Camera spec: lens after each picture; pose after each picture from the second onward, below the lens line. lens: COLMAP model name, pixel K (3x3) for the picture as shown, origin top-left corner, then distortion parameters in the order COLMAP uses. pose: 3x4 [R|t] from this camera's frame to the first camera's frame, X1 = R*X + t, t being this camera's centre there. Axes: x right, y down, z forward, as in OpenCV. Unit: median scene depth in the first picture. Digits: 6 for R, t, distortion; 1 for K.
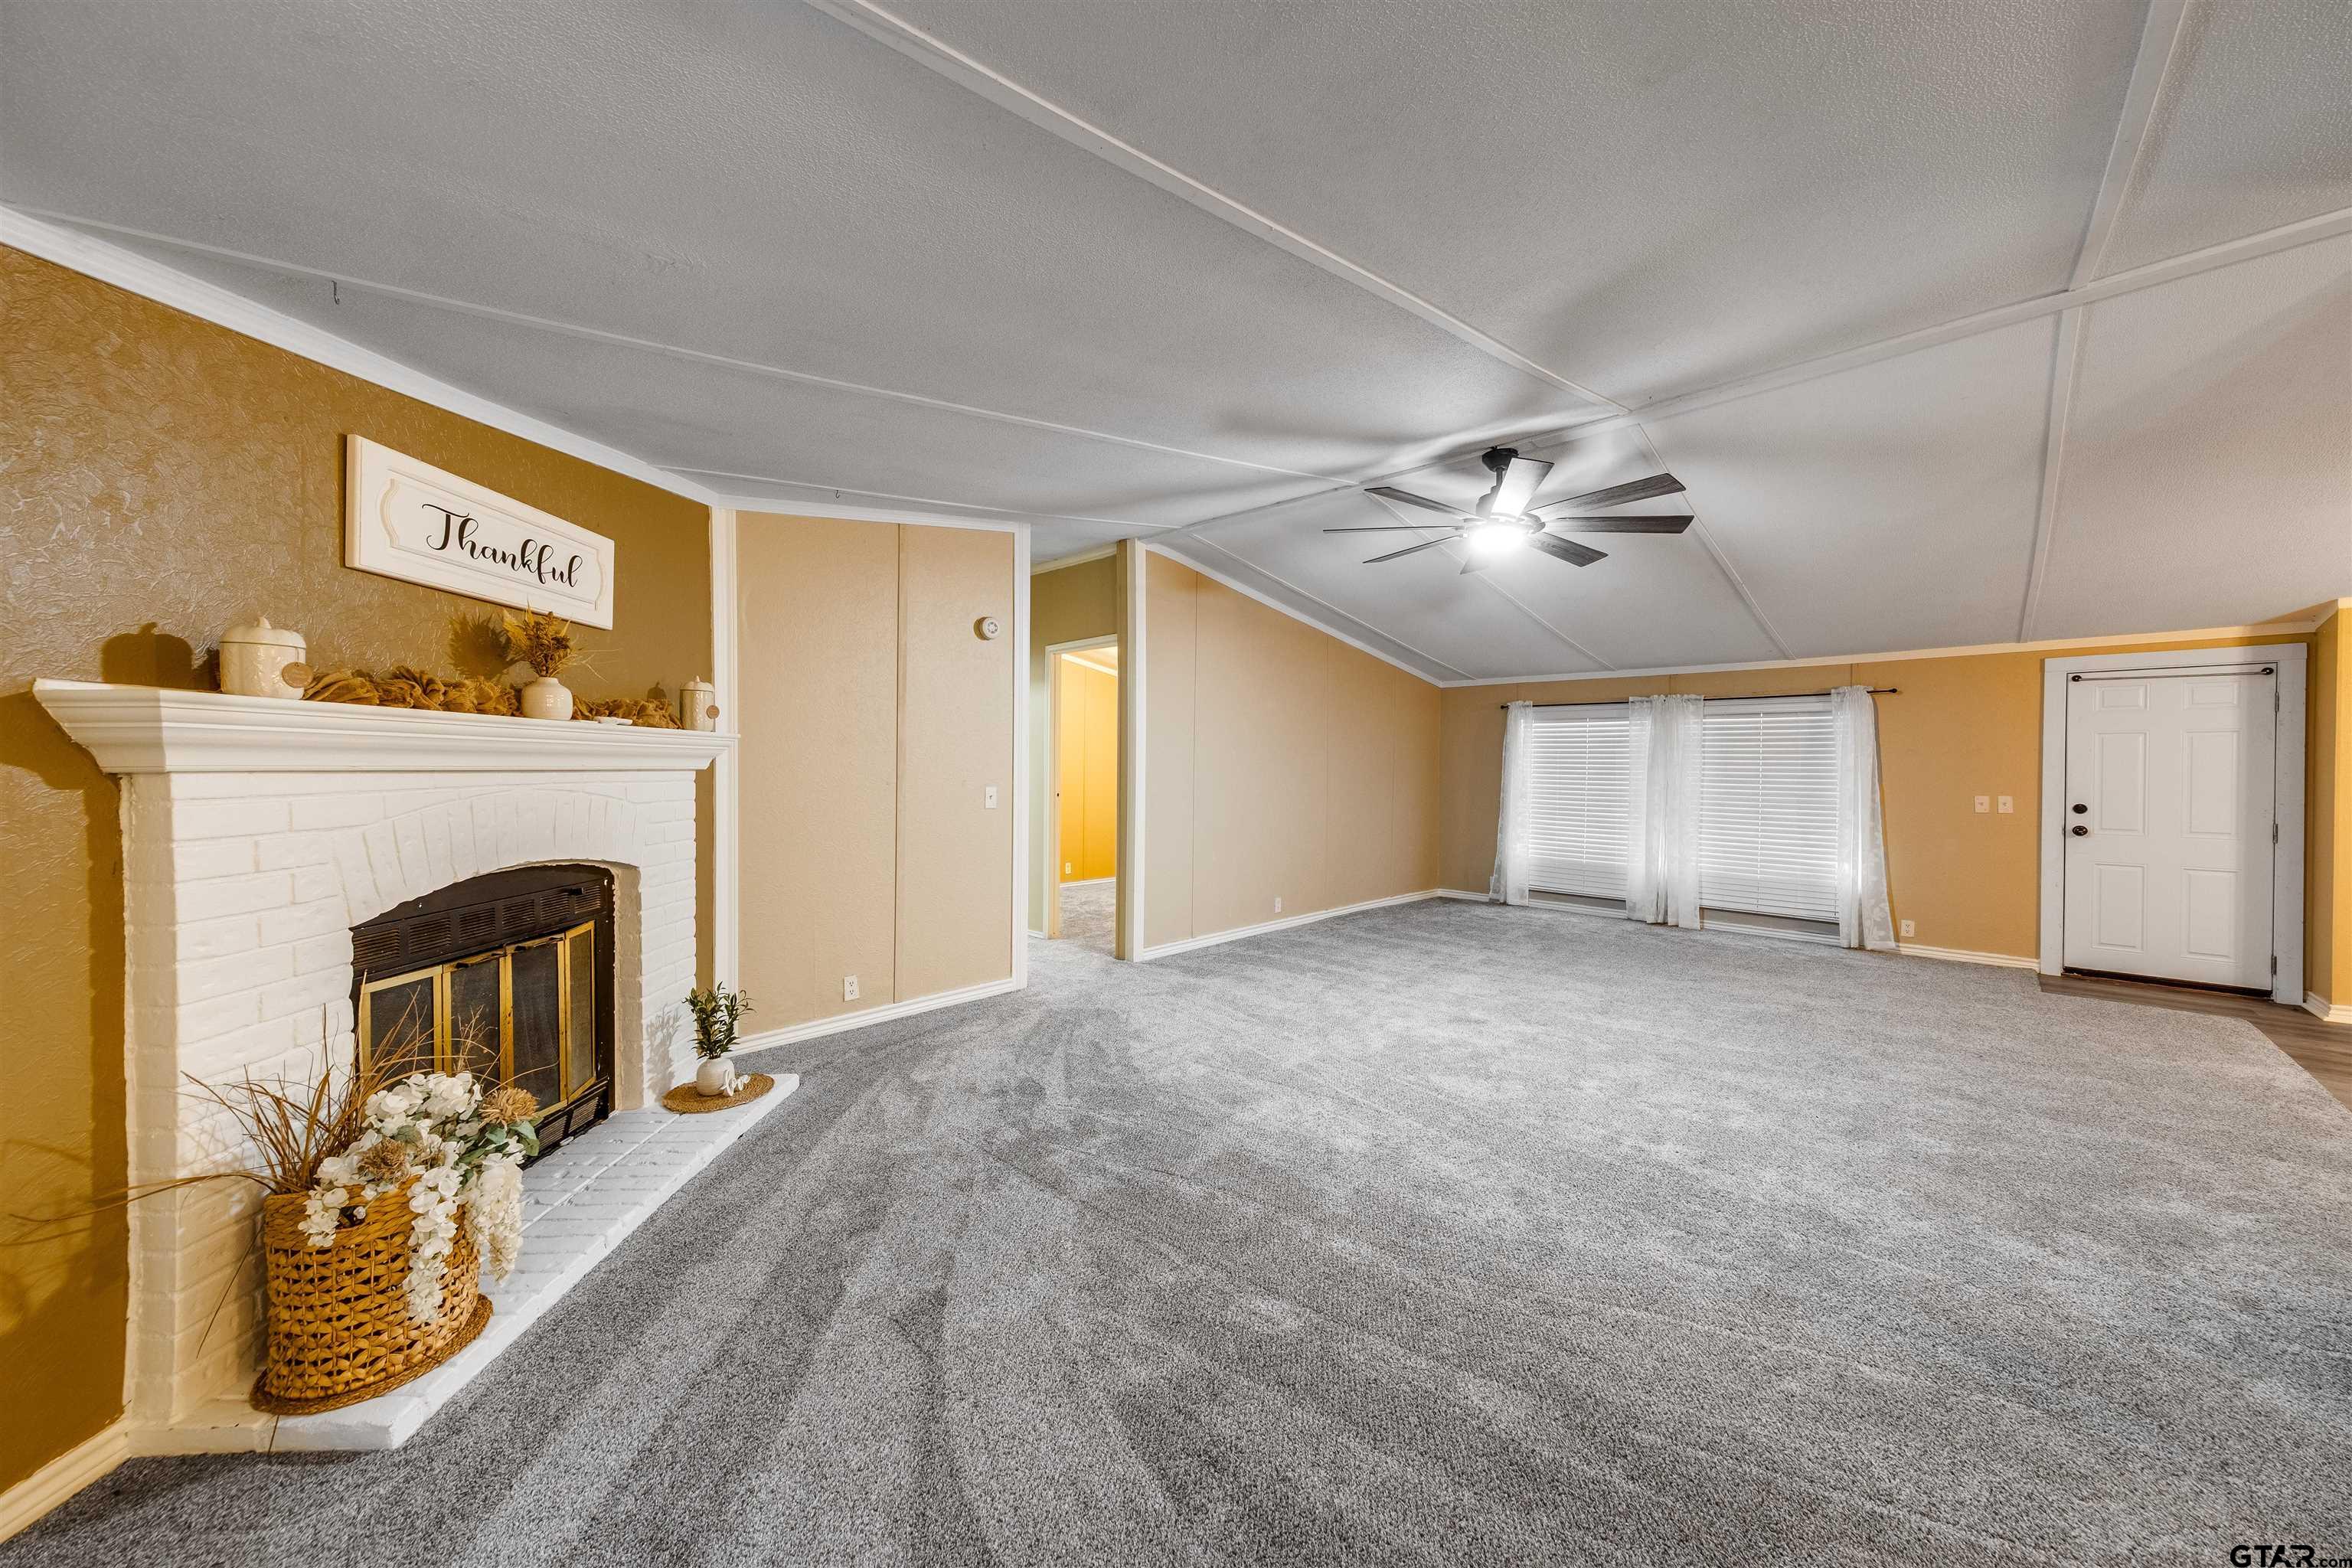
lens RADIAL K [[798.0, 0, 1222.7], [0, 798.0, 772.3], [0, 0, 1]] dist [0.000047, -0.000001]
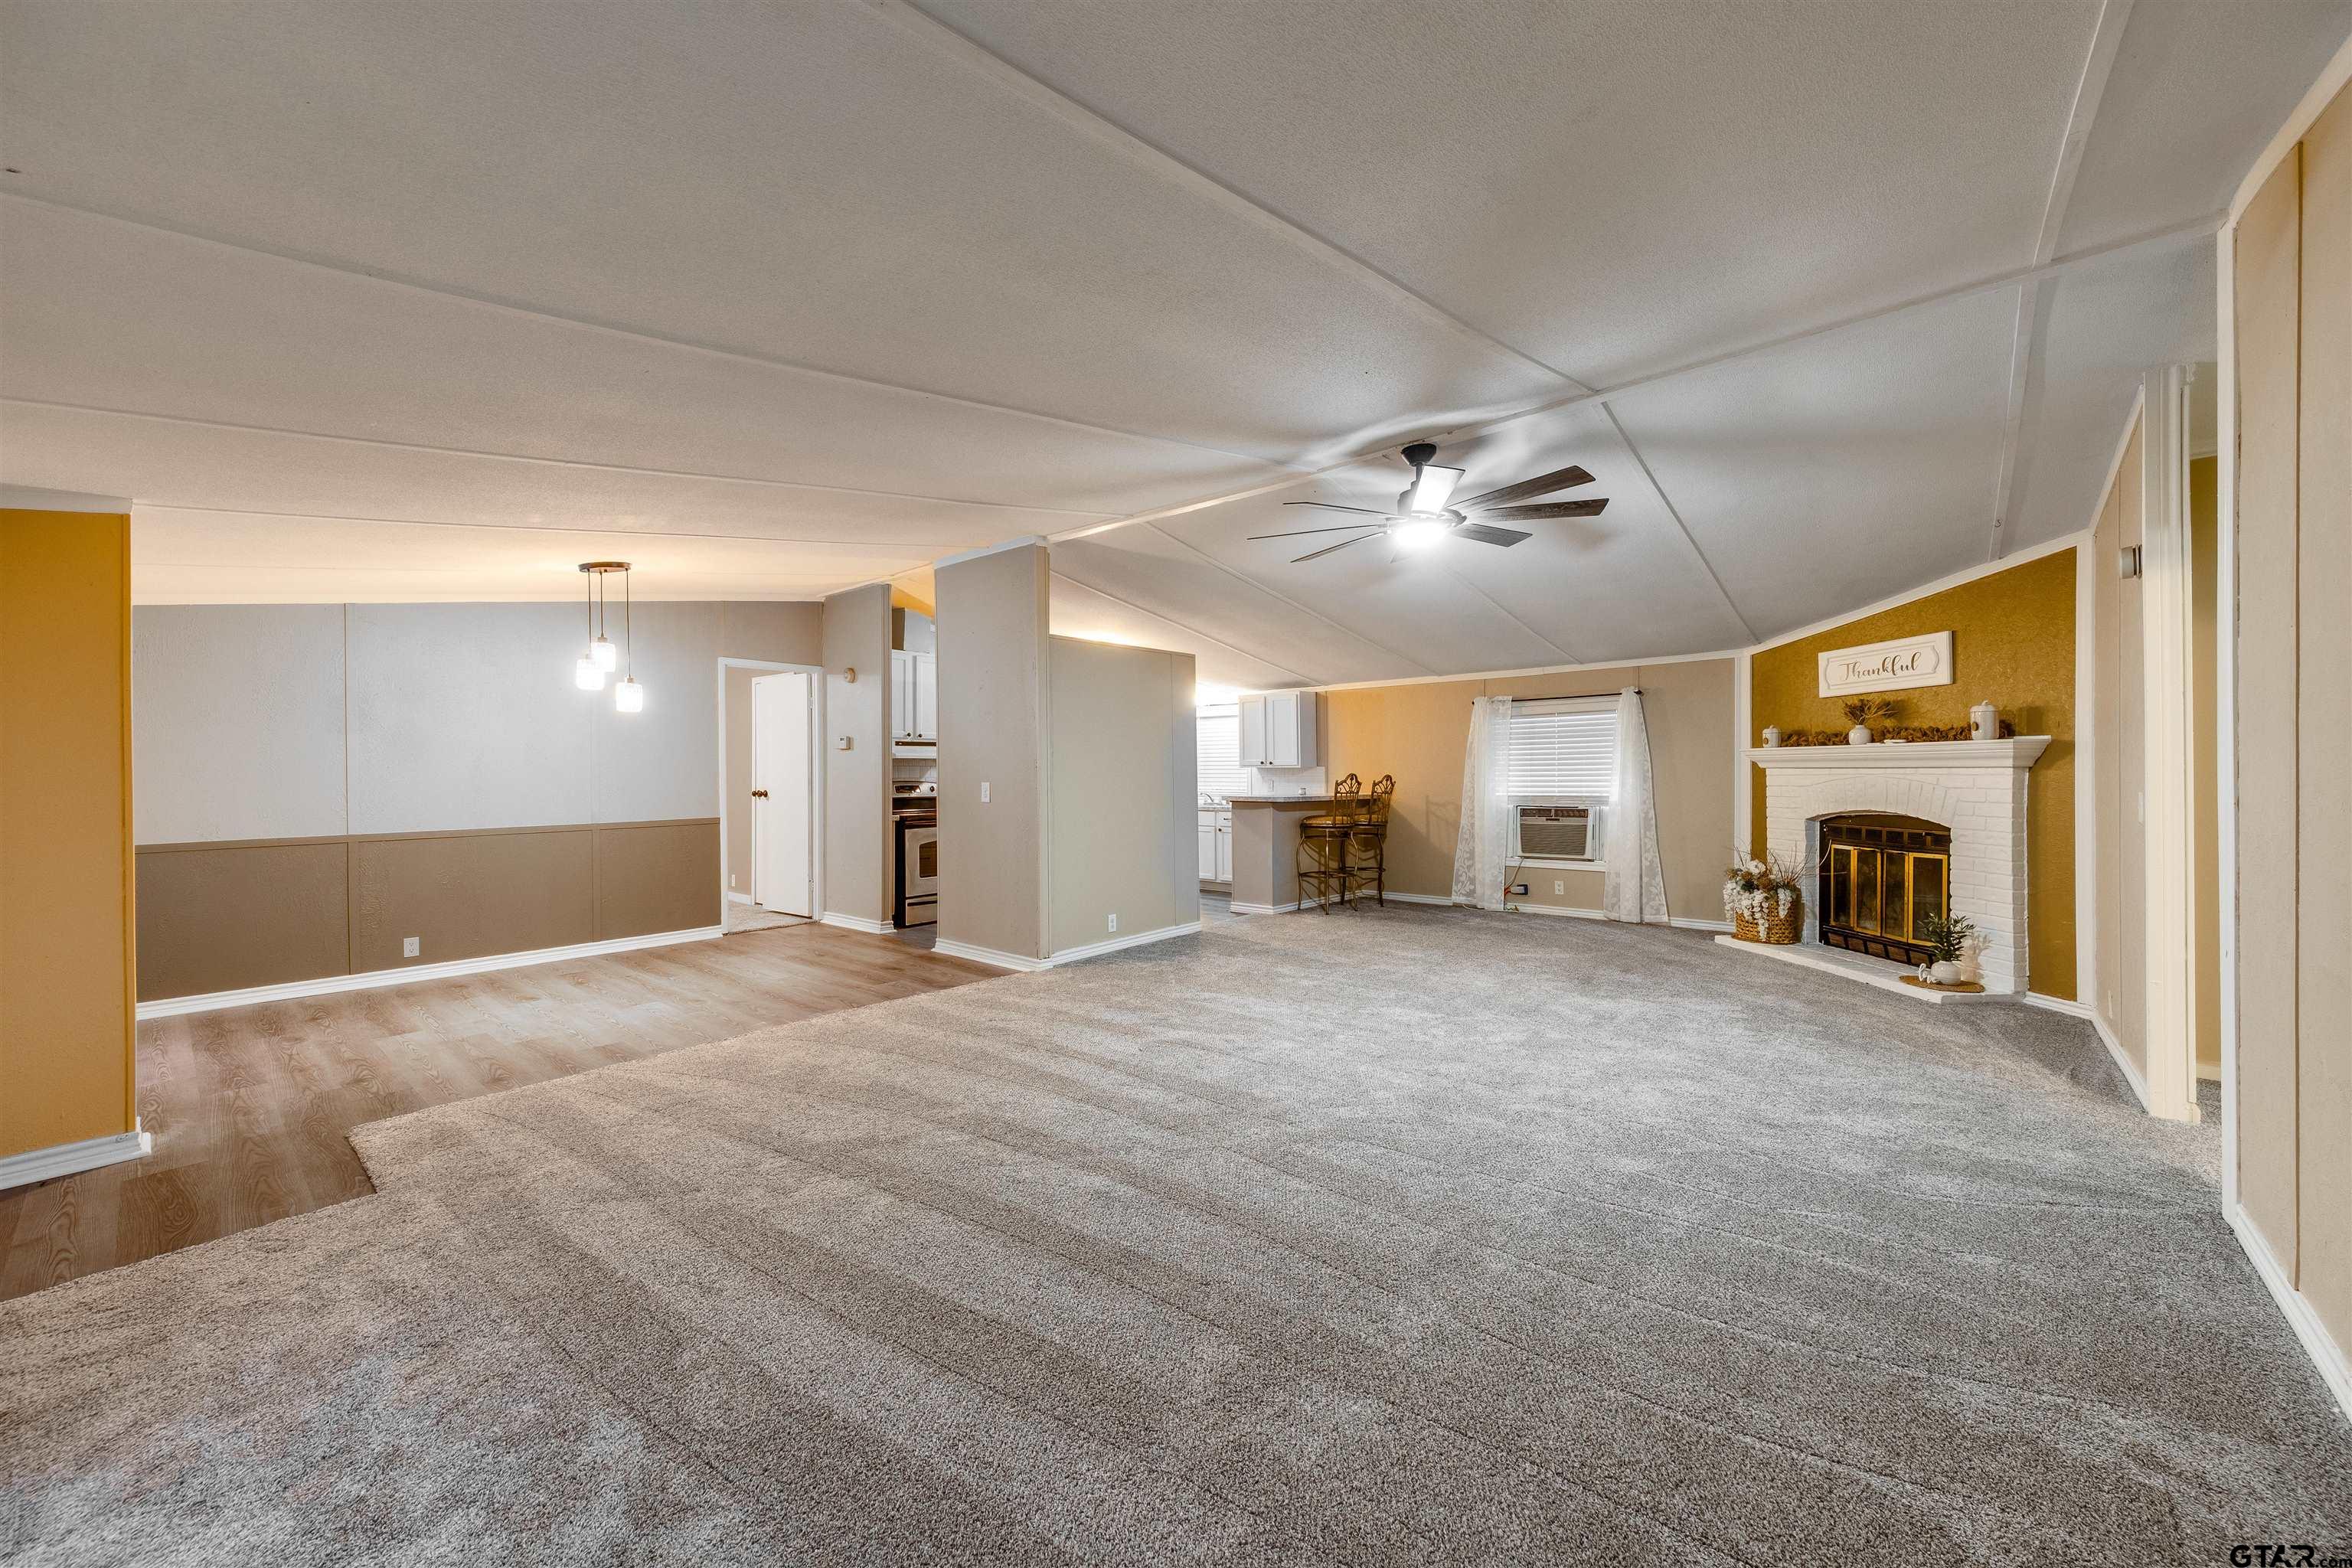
lens RADIAL K [[894.6, 0, 1186.0], [0, 894.6, 775.0], [0, 0, 1]] dist [0.001133, 0.000019]
pose [[-0.999940, 0.005648, -0.009439, 0.987442], [0.005575, 0.999954, 0.007843, -0.012556], [0.009483, 0.007790, -0.999925, 3.320113]]
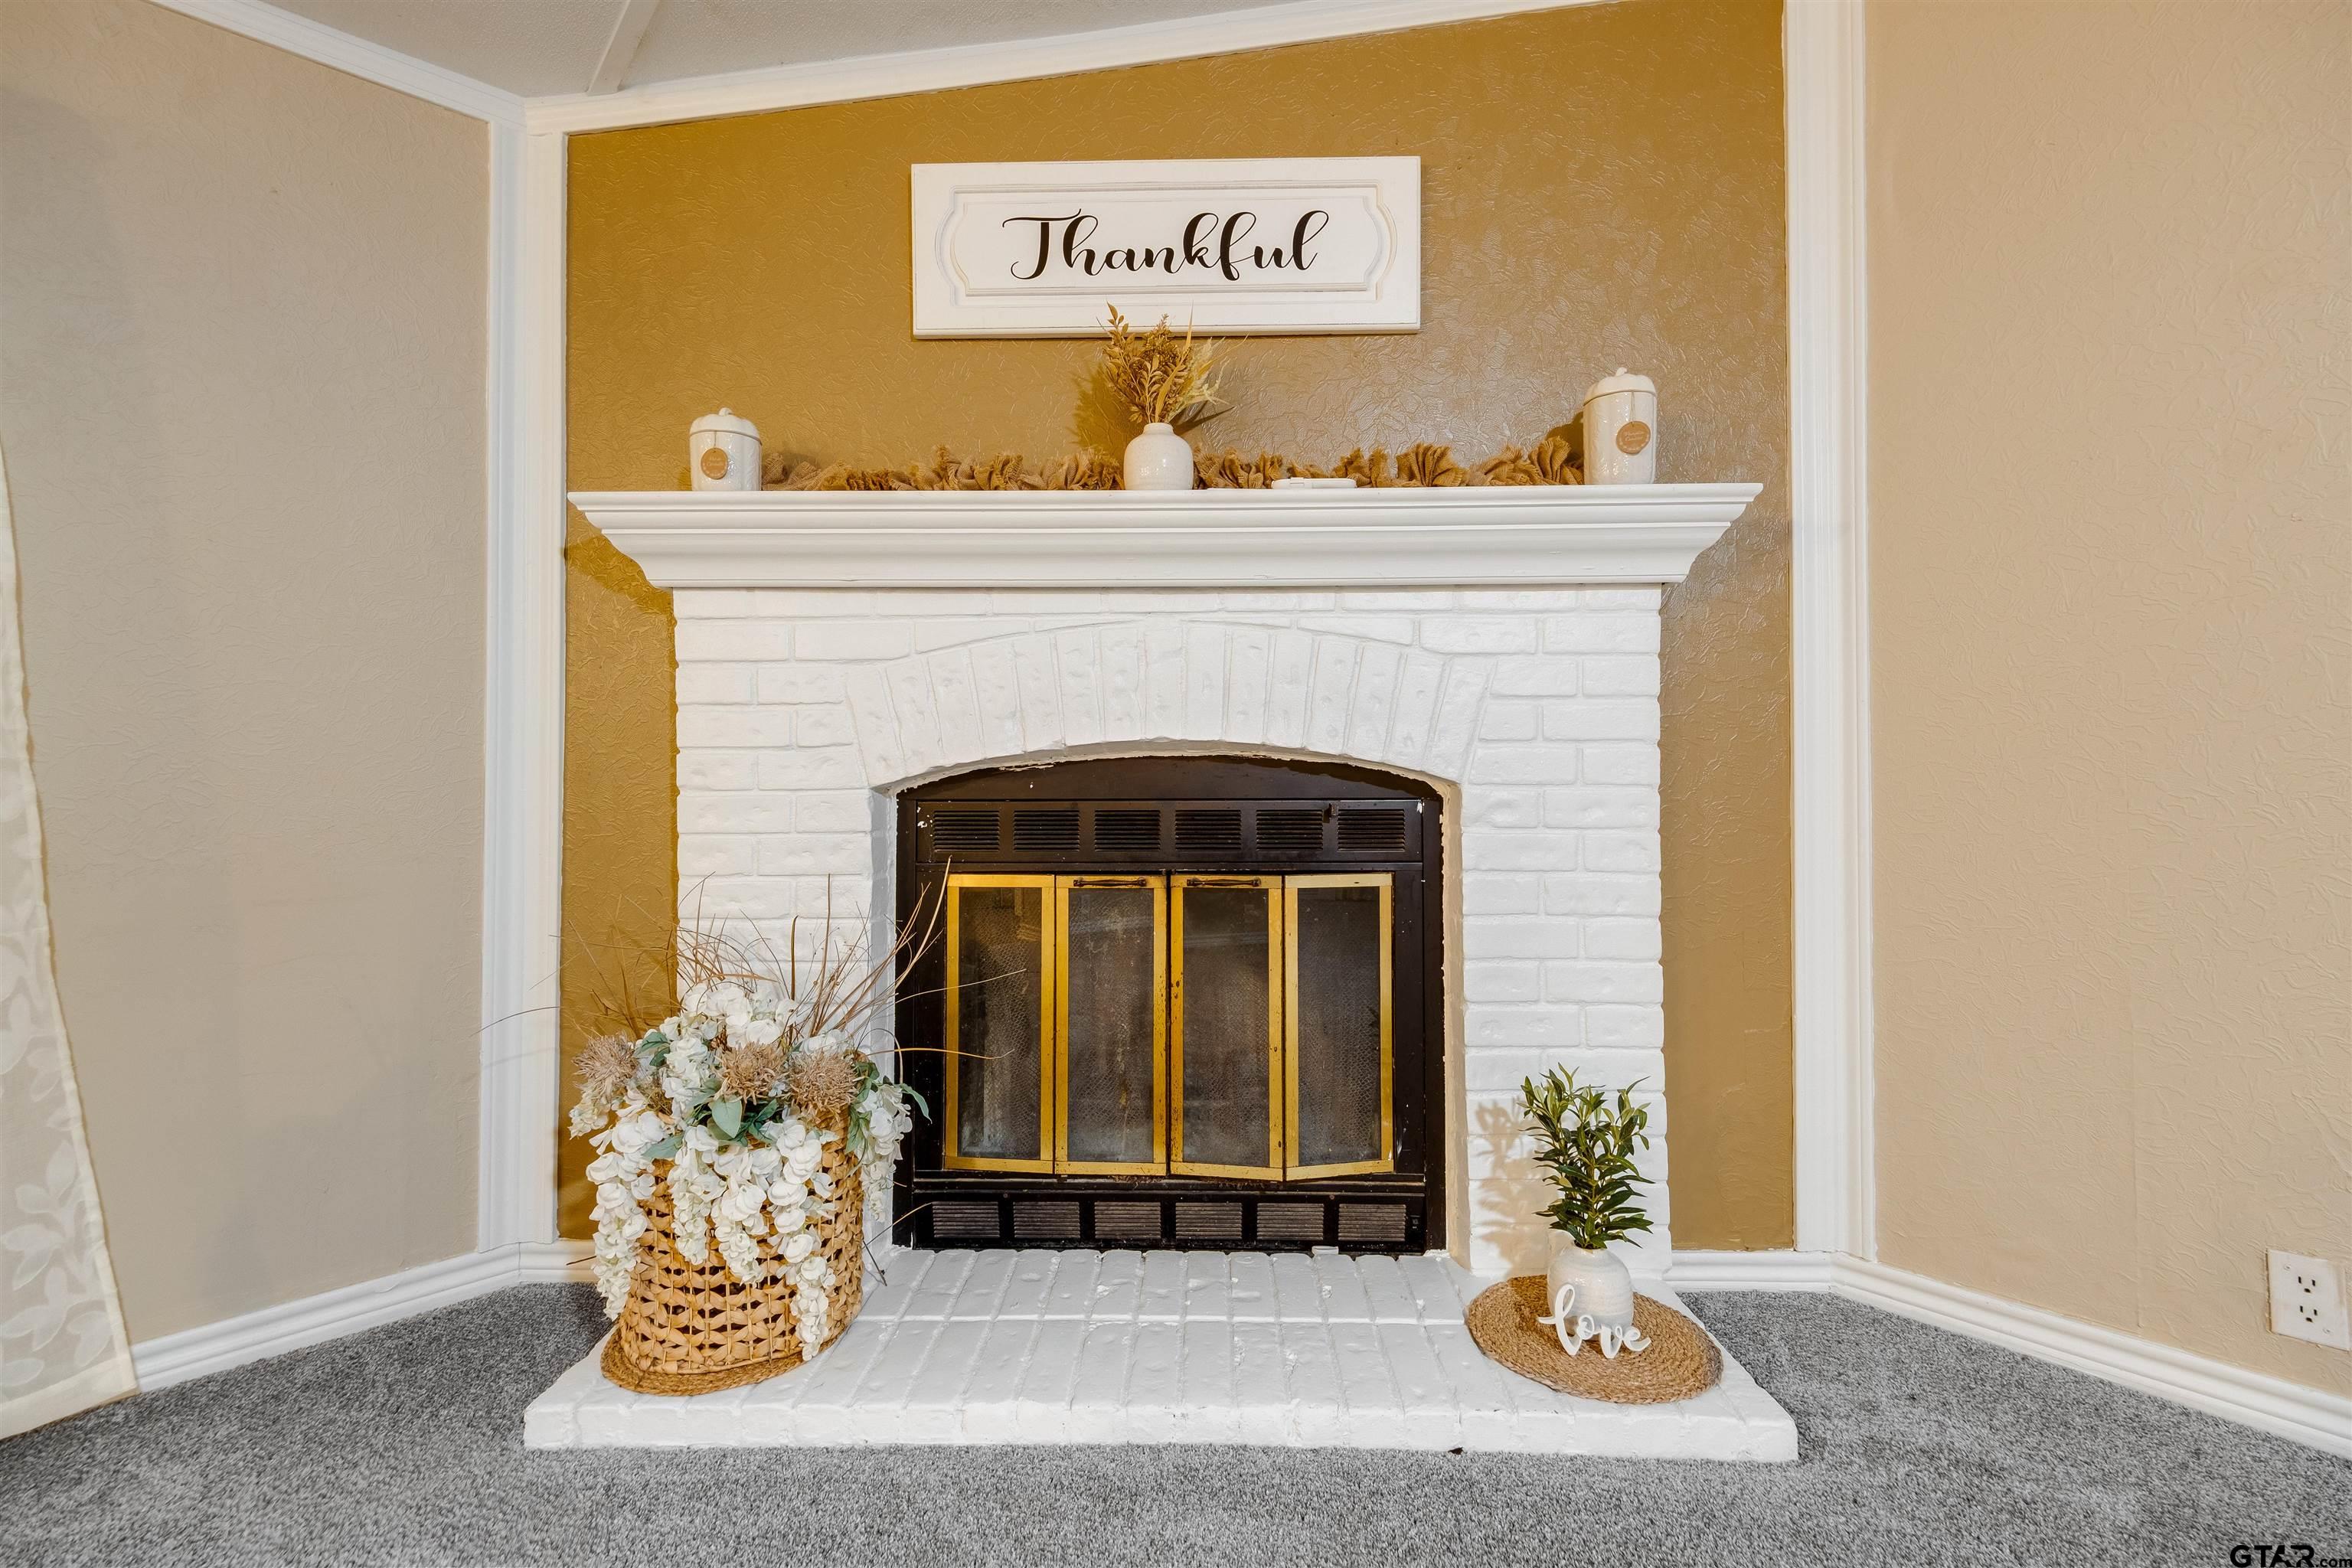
lens RADIAL K [[1019.3, 0, 1124.5], [0, 1019.3, 779.2], [0, 0, 1]] dist [0.002640, -0.000164]
pose [[-0.104532, -0.008138, -0.994488, -0.090696], [-0.000953, 0.999967, -0.008082, 0.145470], [0.994521, 0.000103, -0.104536, 1.019893]]
